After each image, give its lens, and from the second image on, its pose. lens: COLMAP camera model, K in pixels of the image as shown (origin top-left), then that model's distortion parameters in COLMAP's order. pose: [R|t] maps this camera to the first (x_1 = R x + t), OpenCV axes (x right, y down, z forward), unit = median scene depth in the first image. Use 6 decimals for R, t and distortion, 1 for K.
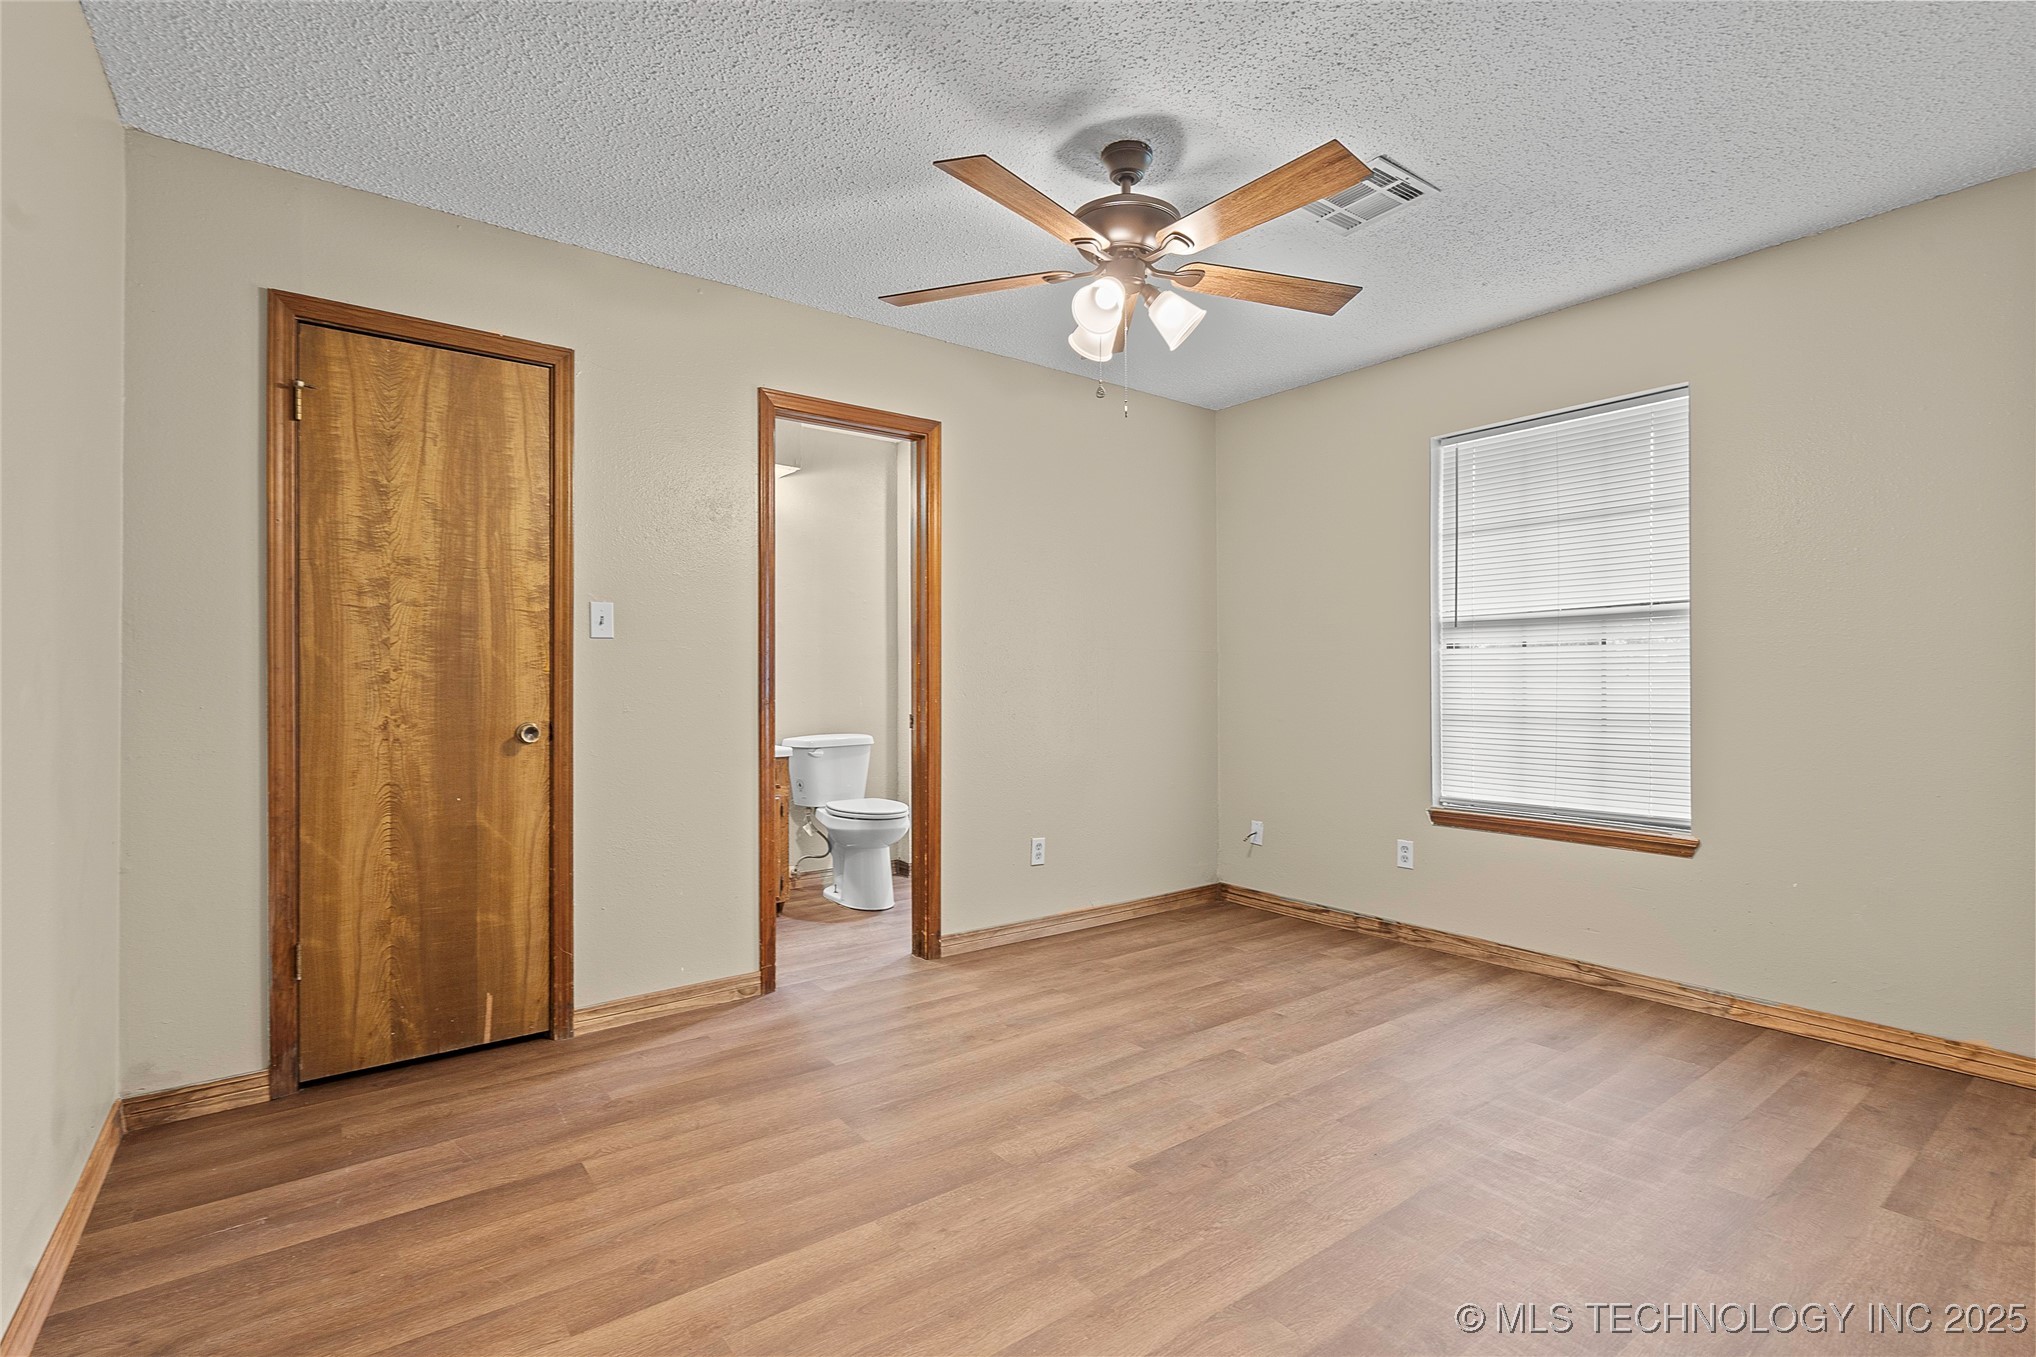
lens RADIAL K [[945.2, 0, 1008.4], [0, 945.2, 682.1], [0, 0, 1]] dist [-0.001787, 0.003406]
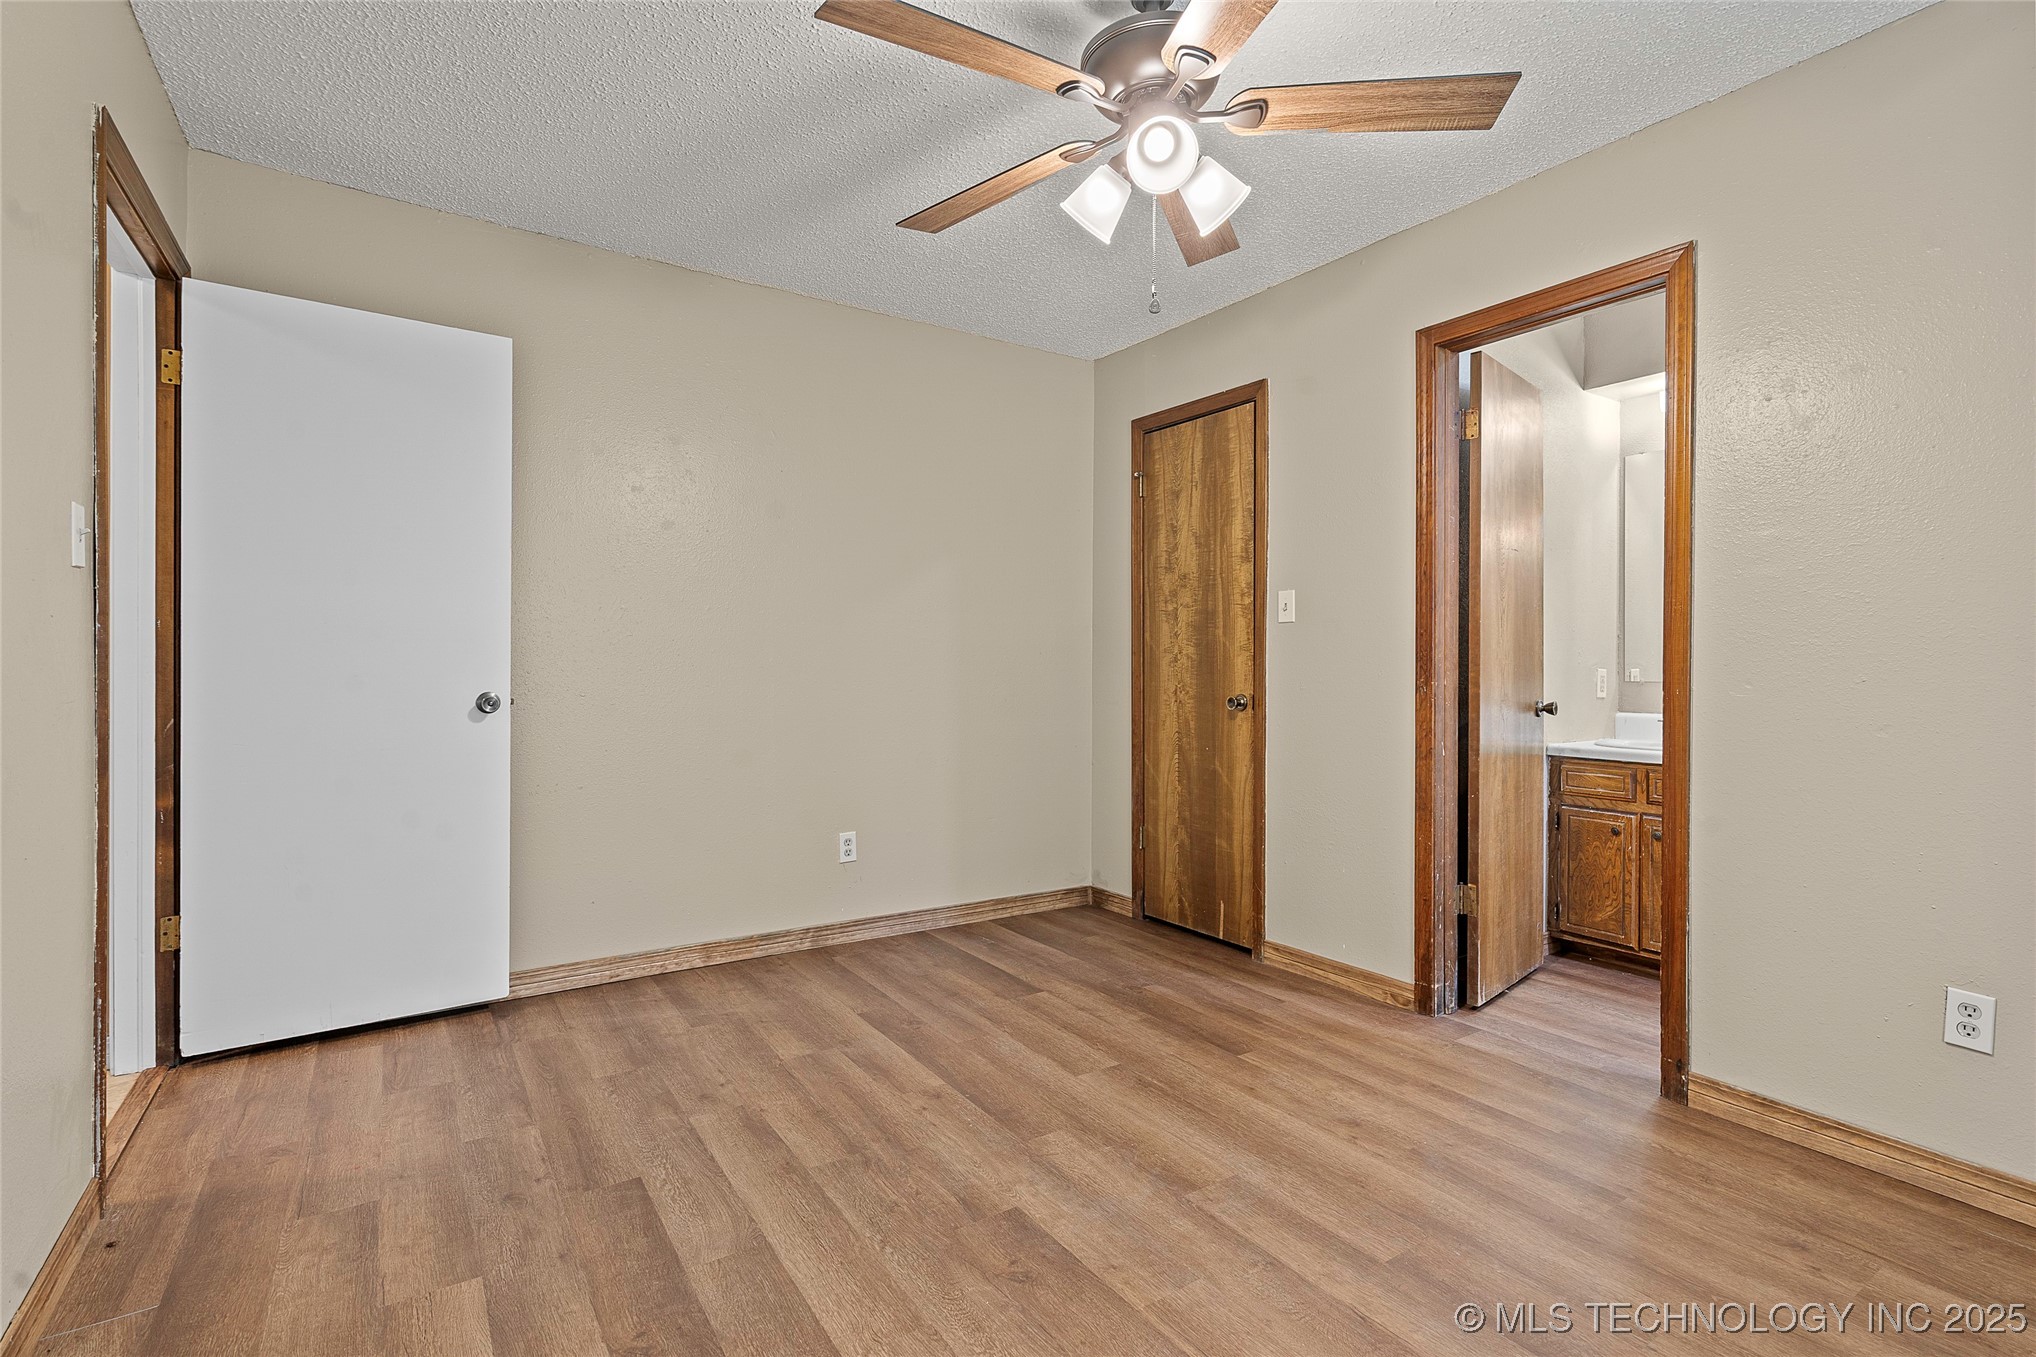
lens RADIAL K [[945.2, 0, 1018.8], [0, 945.2, 671.9], [0, 0, 1]] dist [-0.001787, 0.003406]
pose [[-0.057890, 0.008533, -0.998287, 0.820582], [-0.003190, 0.999957, 0.008732, 0.004009], [0.998318, 0.003690, -0.057860, 0.858919]]
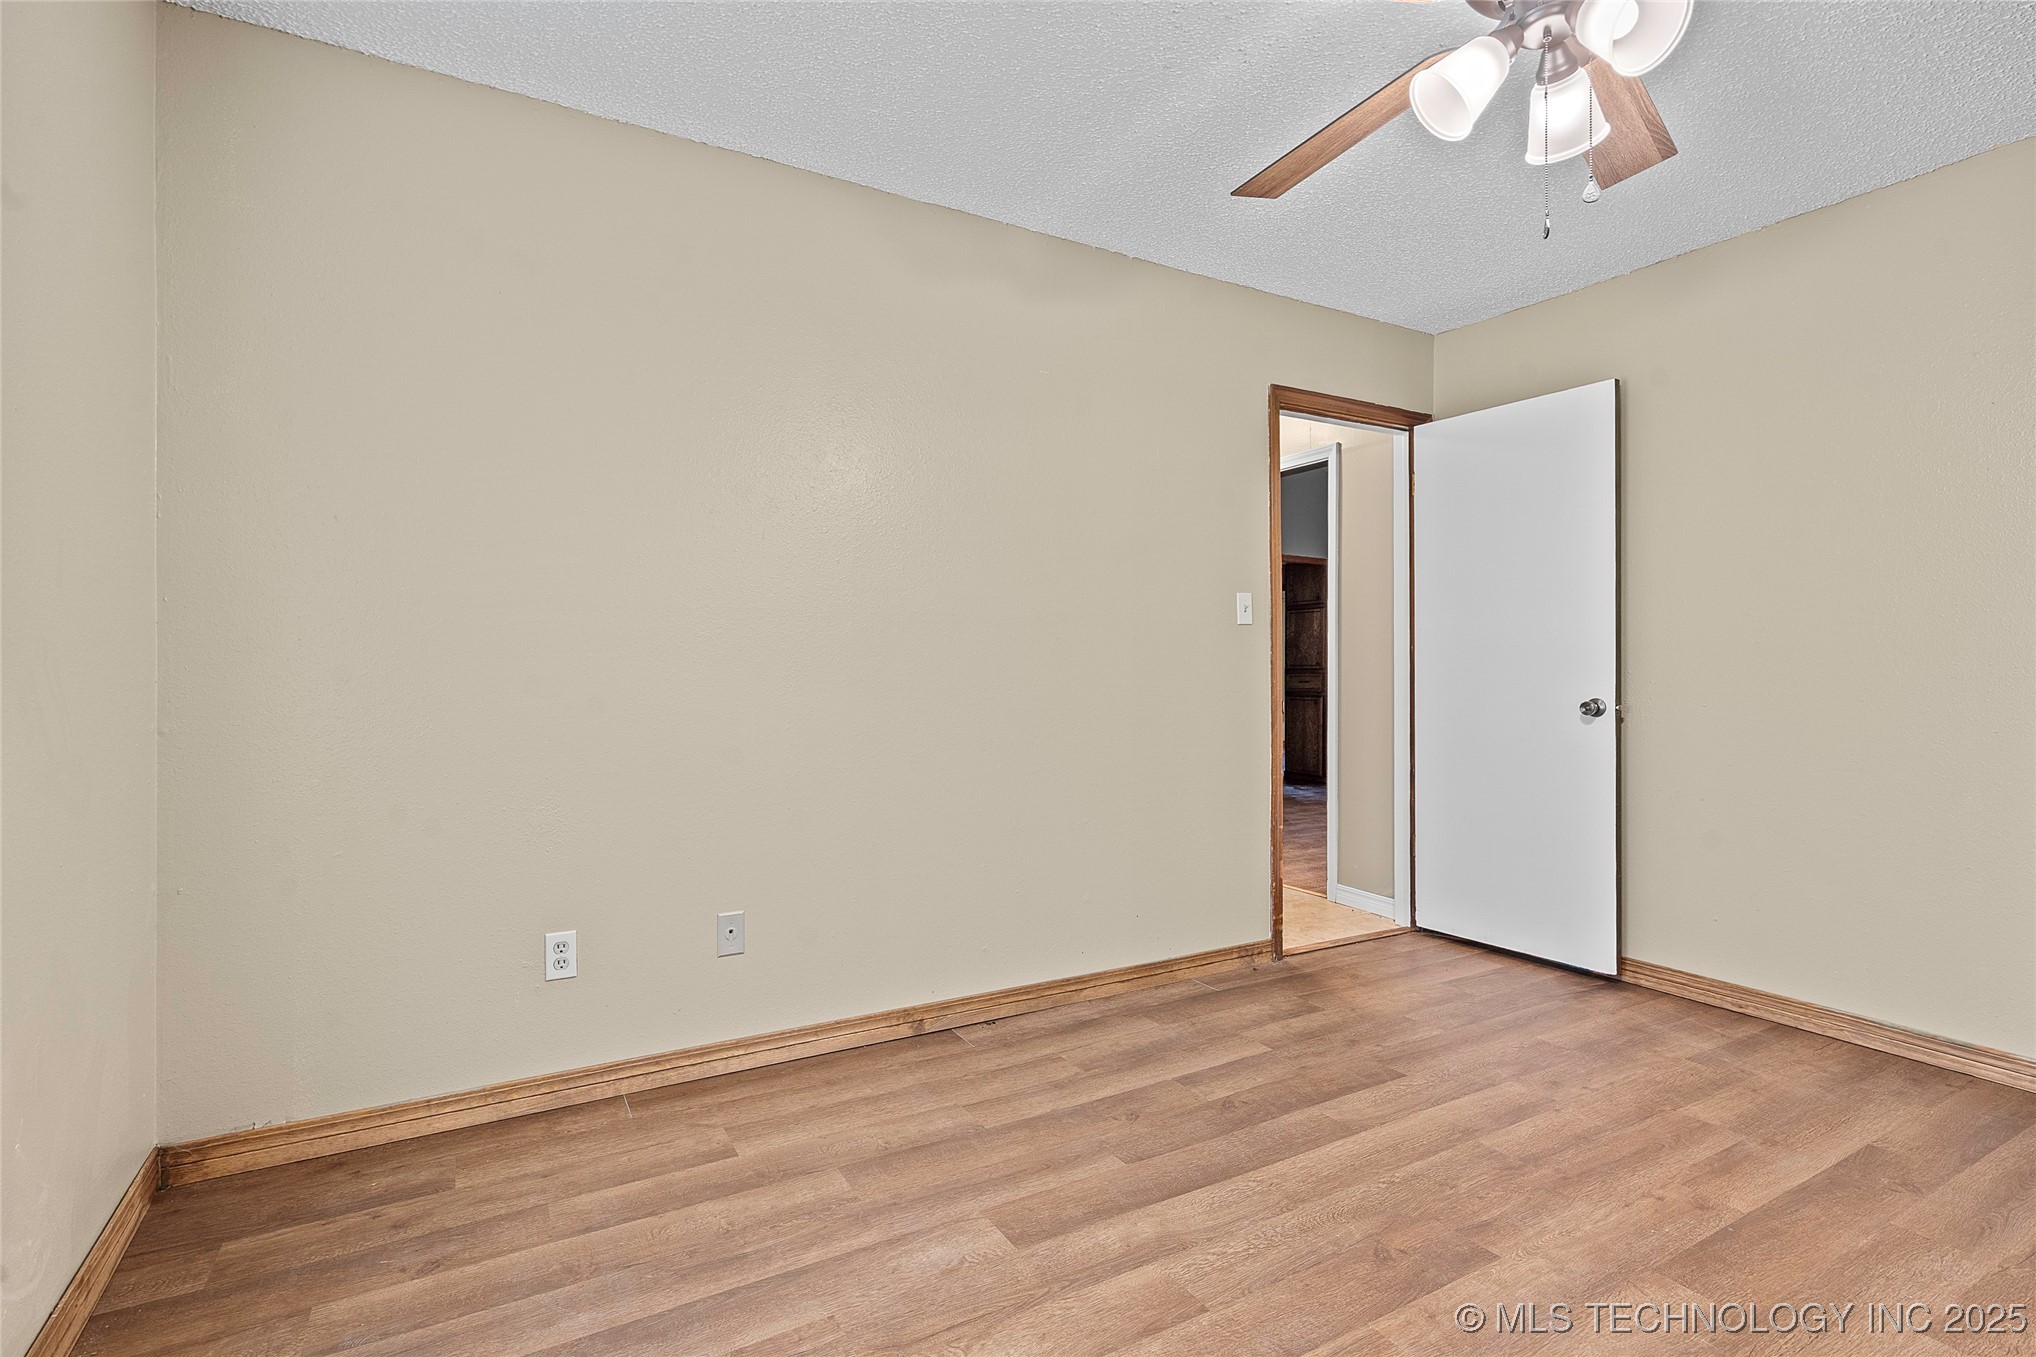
lens RADIAL K [[945.2, 0, 1015.1], [0, 945.2, 677.7], [0, 0, 1]] dist [-0.001787, 0.003406]
pose [[-0.991951, -0.001562, 0.126614, 0.359798], [-0.001103, 0.999993, 0.003702, 0.006794], [-0.126619, 0.003532, -0.991945, 1.522396]]
